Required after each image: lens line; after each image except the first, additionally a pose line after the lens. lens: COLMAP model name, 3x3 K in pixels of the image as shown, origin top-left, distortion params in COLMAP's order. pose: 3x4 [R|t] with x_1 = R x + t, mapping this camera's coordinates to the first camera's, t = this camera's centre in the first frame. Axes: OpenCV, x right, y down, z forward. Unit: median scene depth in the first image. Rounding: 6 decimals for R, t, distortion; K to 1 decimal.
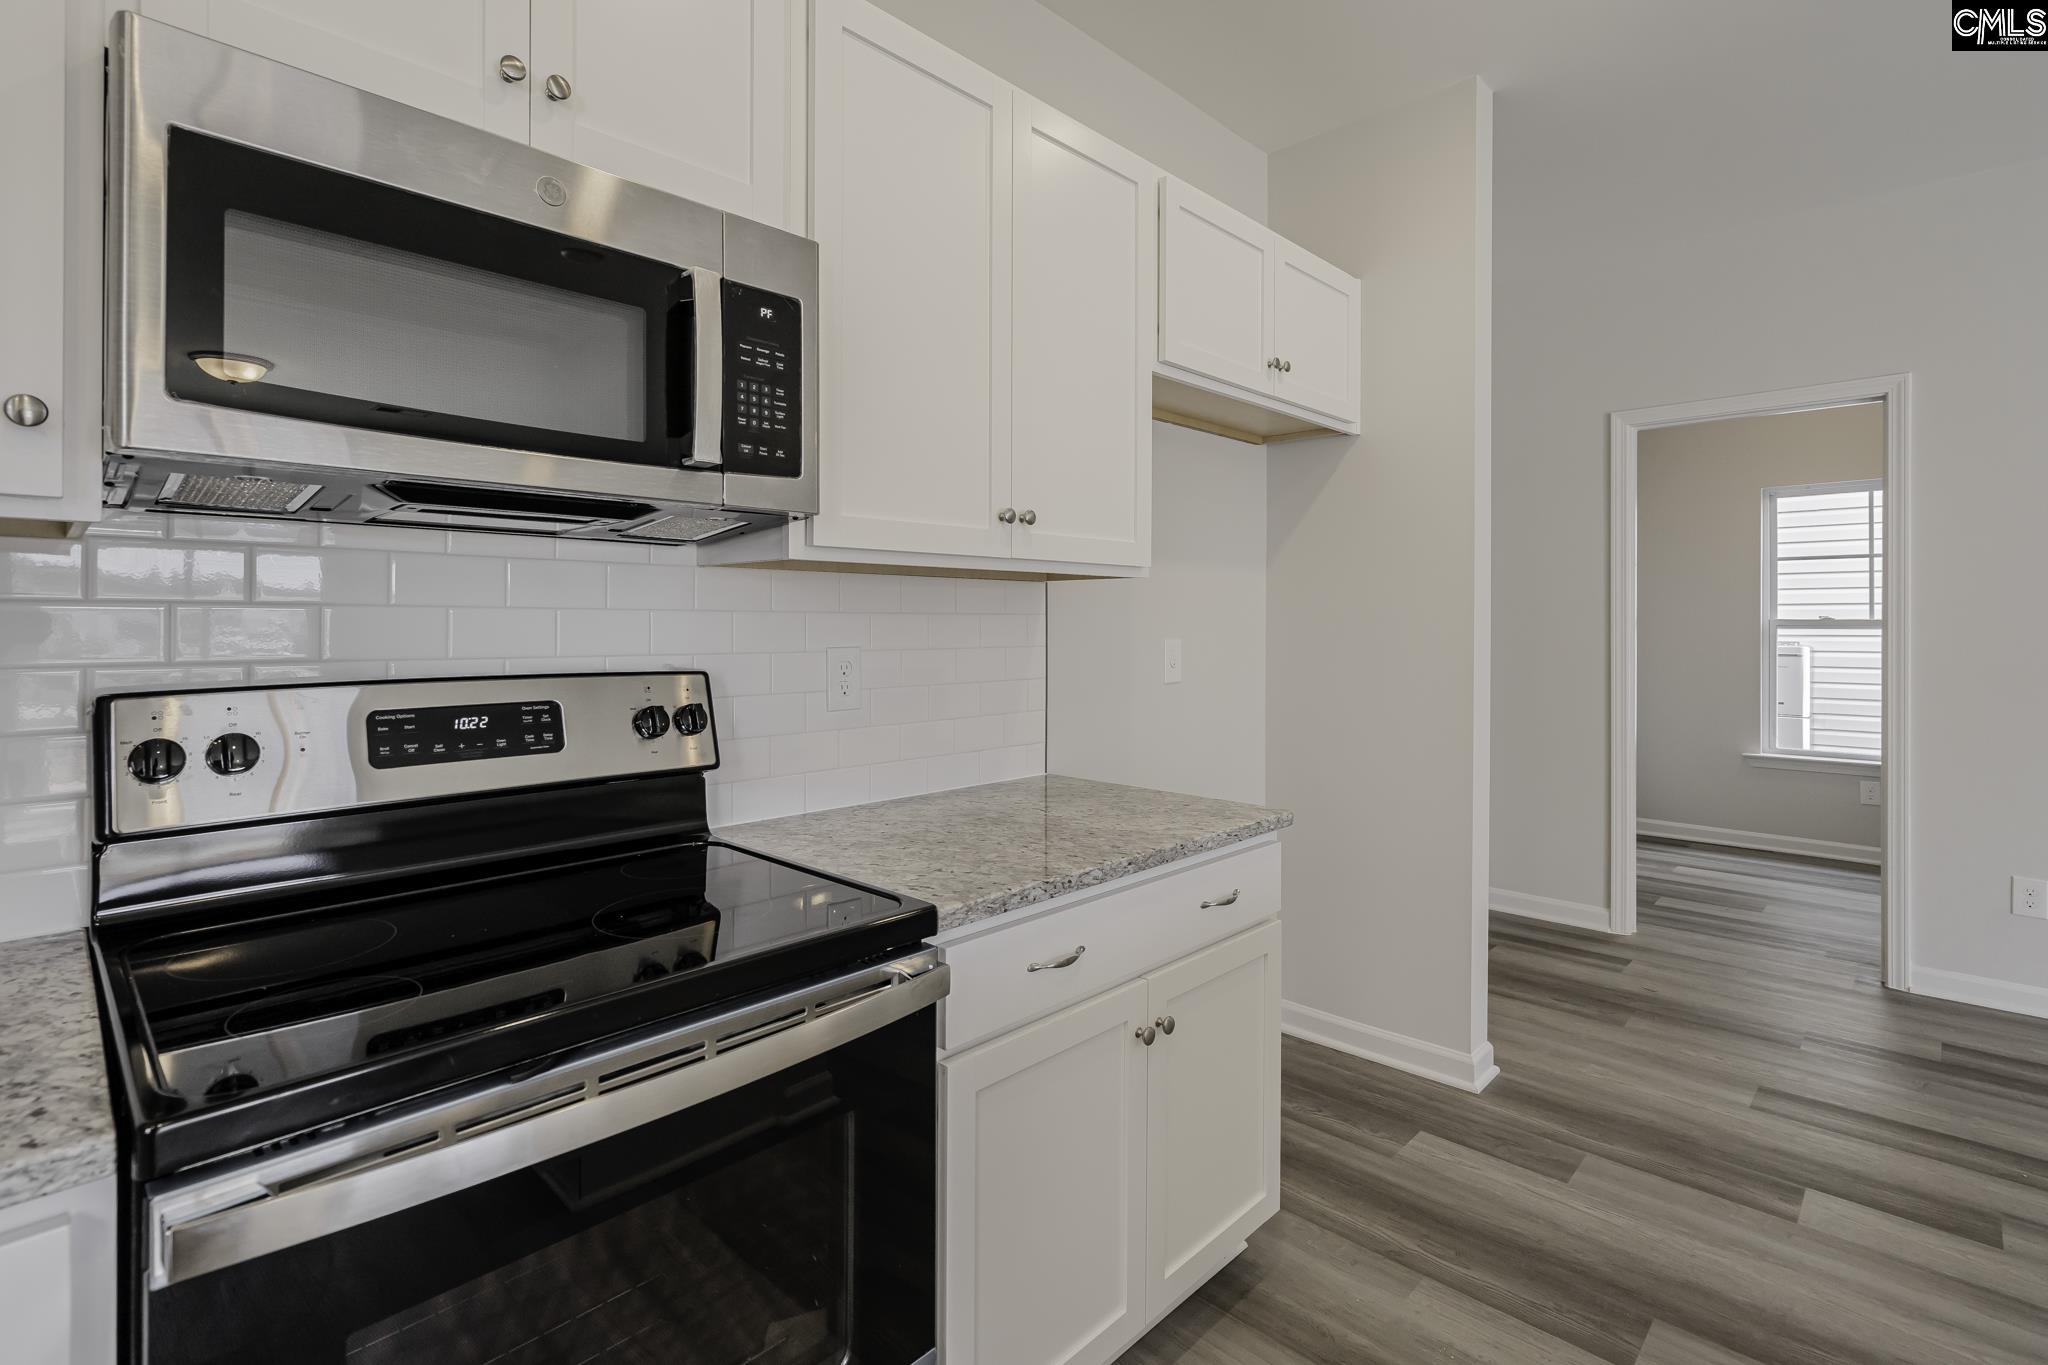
lens RADIAL K [[934.6, 0, 976.3], [0, 934.6, 627.0], [0, 0, 1]] dist [-0.003259, 0.001888]
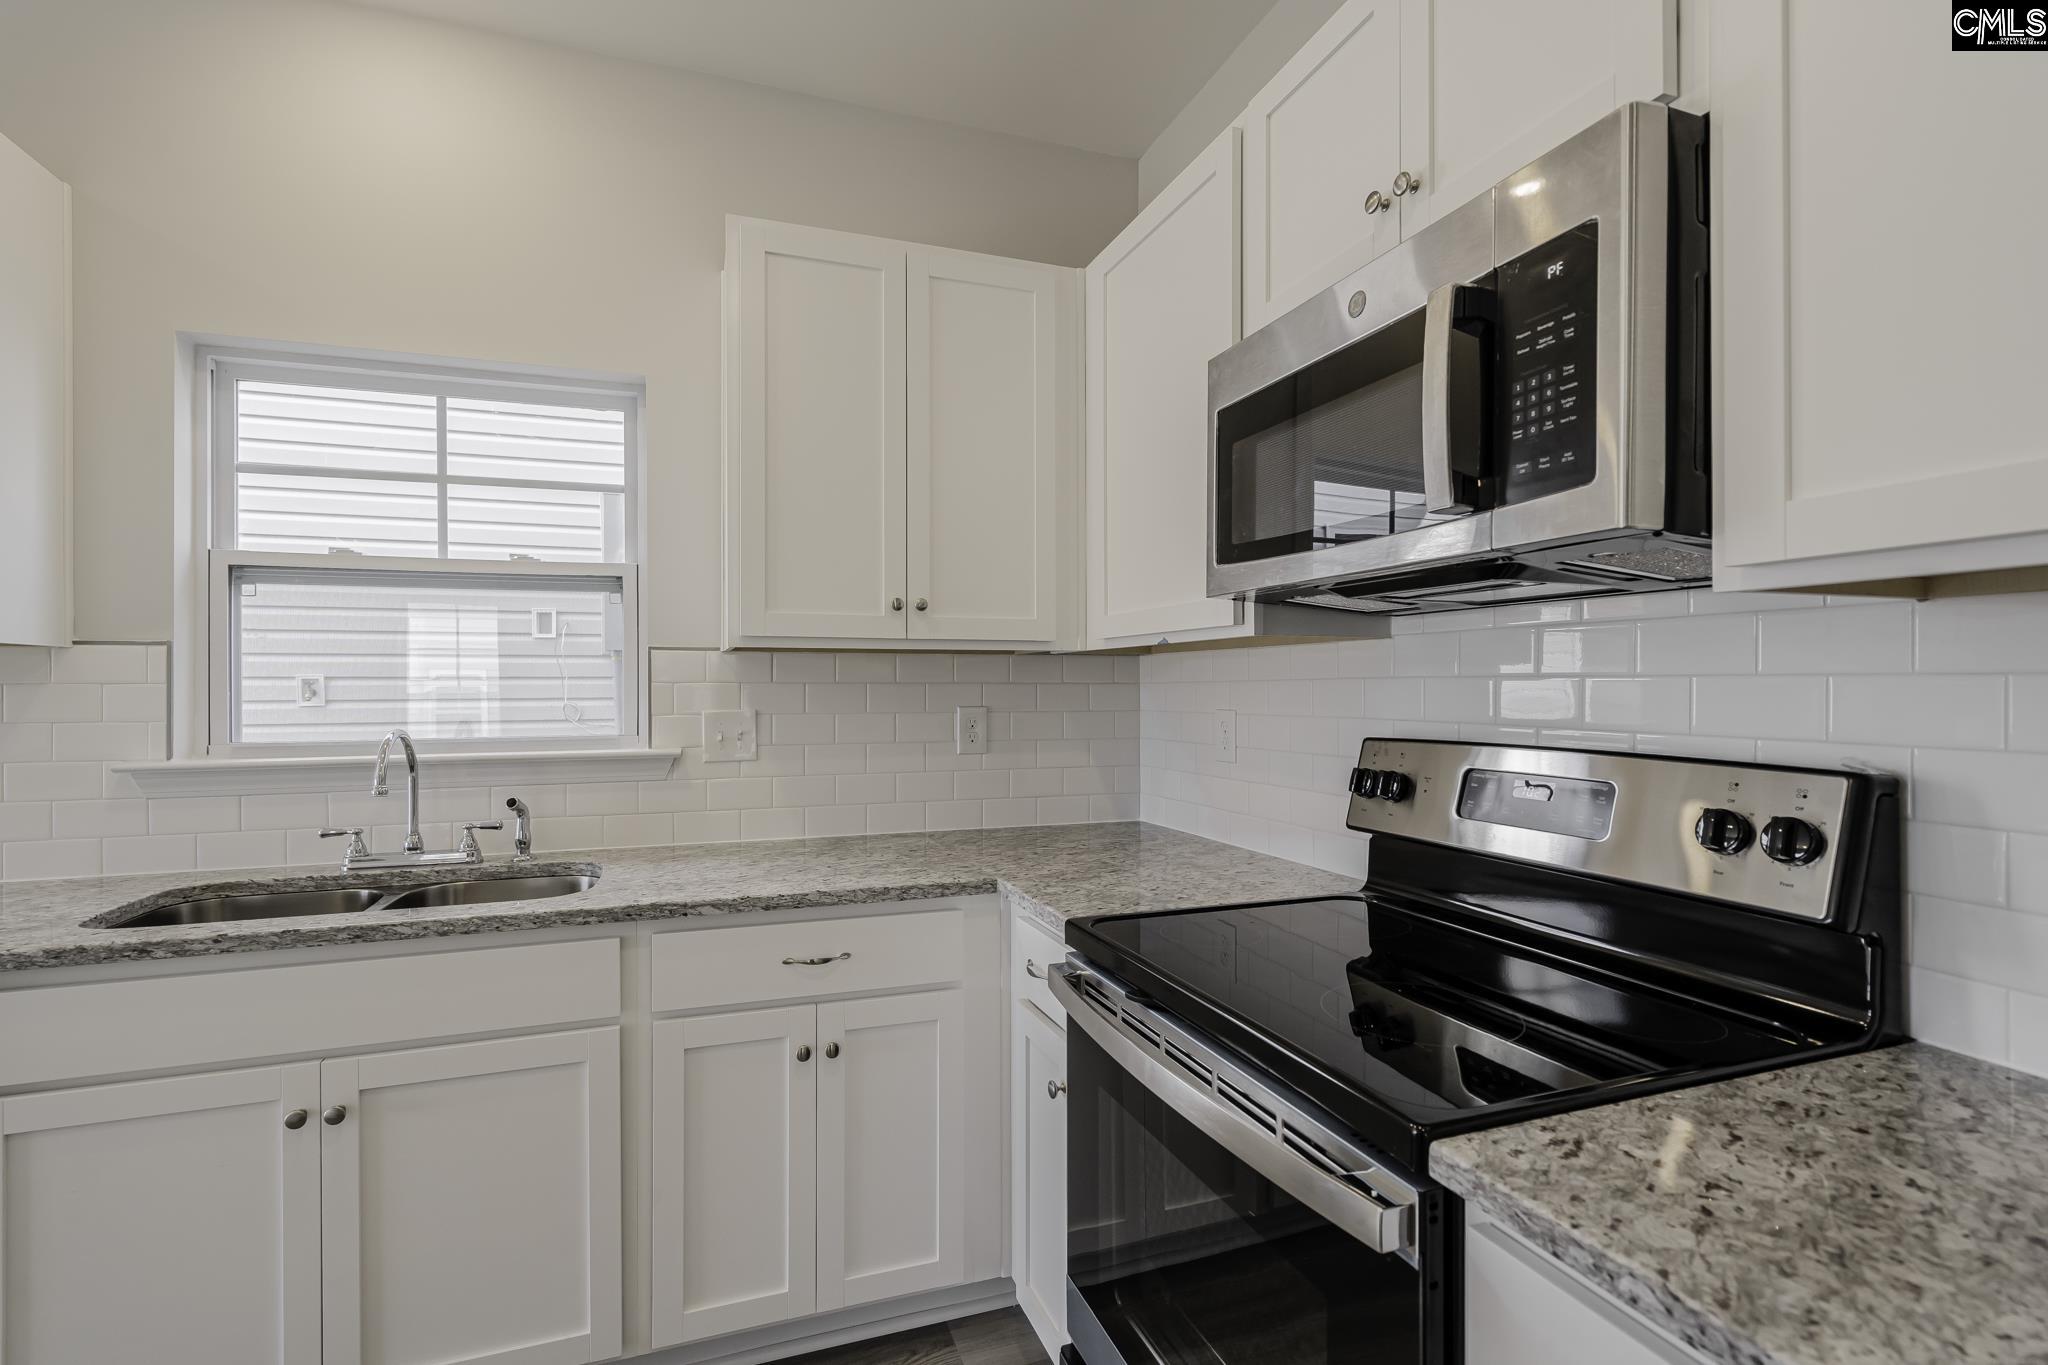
lens RADIAL K [[934.6, 0, 1011.8], [0, 934.6, 688.2], [0, 0, 1]] dist [-0.003259, 0.001888]
pose [[-0.430071, 0.002338, -0.902792, 0.615975], [0.004581, 0.999989, 0.000408, -0.012440], [0.902784, -0.003960, -0.430077, 0.932272]]
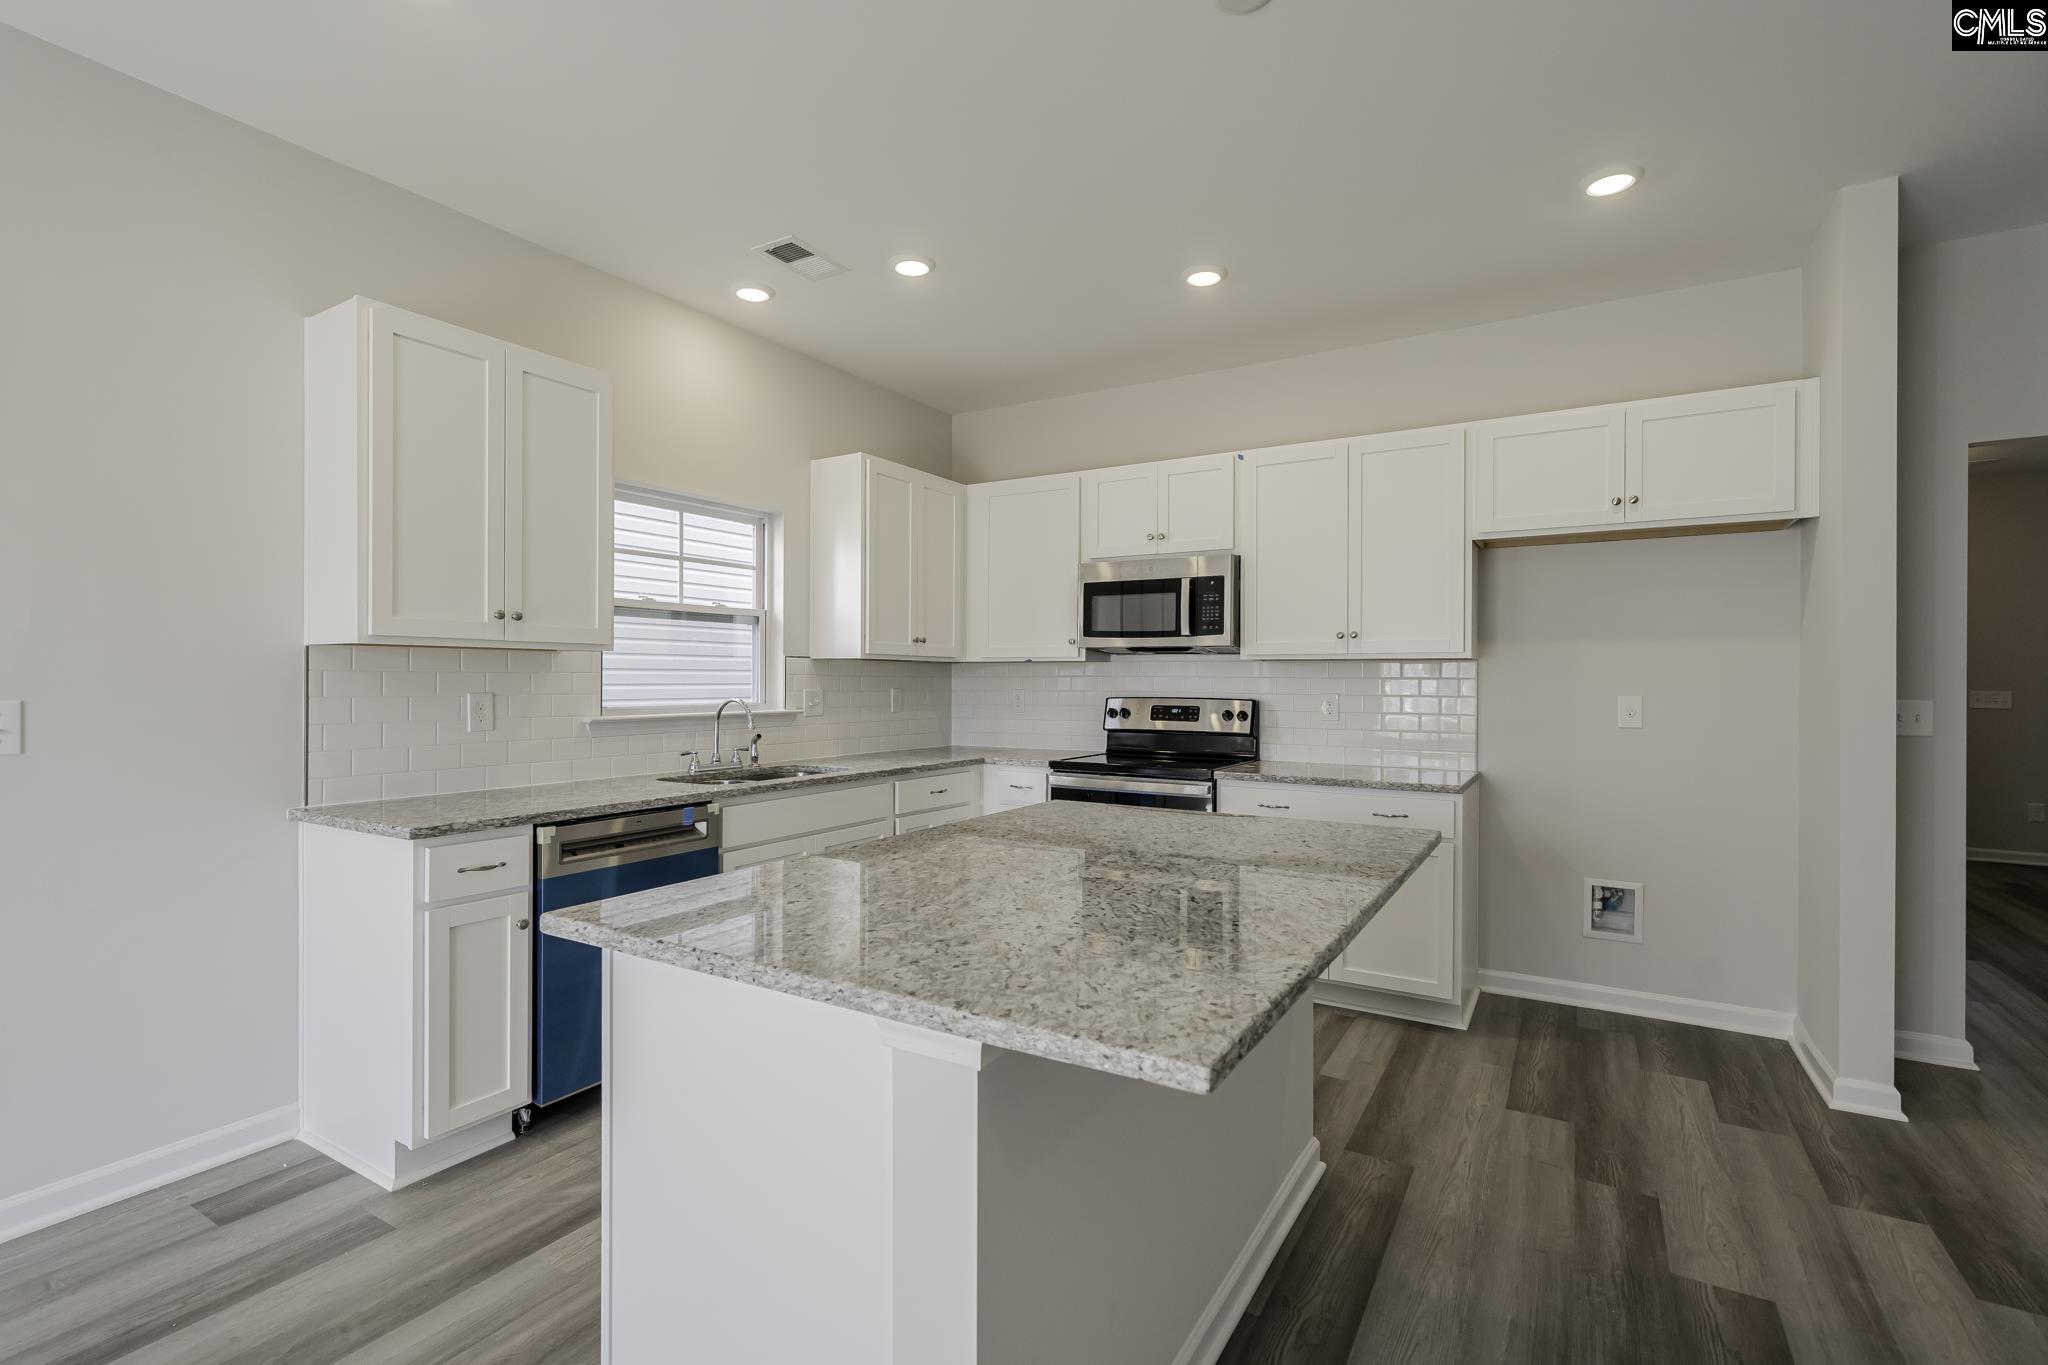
lens RADIAL K [[934.6, 0, 1017.6], [0, 934.6, 684.3], [0, 0, 1]] dist [-0.003259, 0.001888]
pose [[0.234287, 0.004091, -0.972159, 2.683747], [-0.002486, 0.999990, 0.003609, -0.005277], [0.972164, 0.001571, 0.234295, -0.374383]]
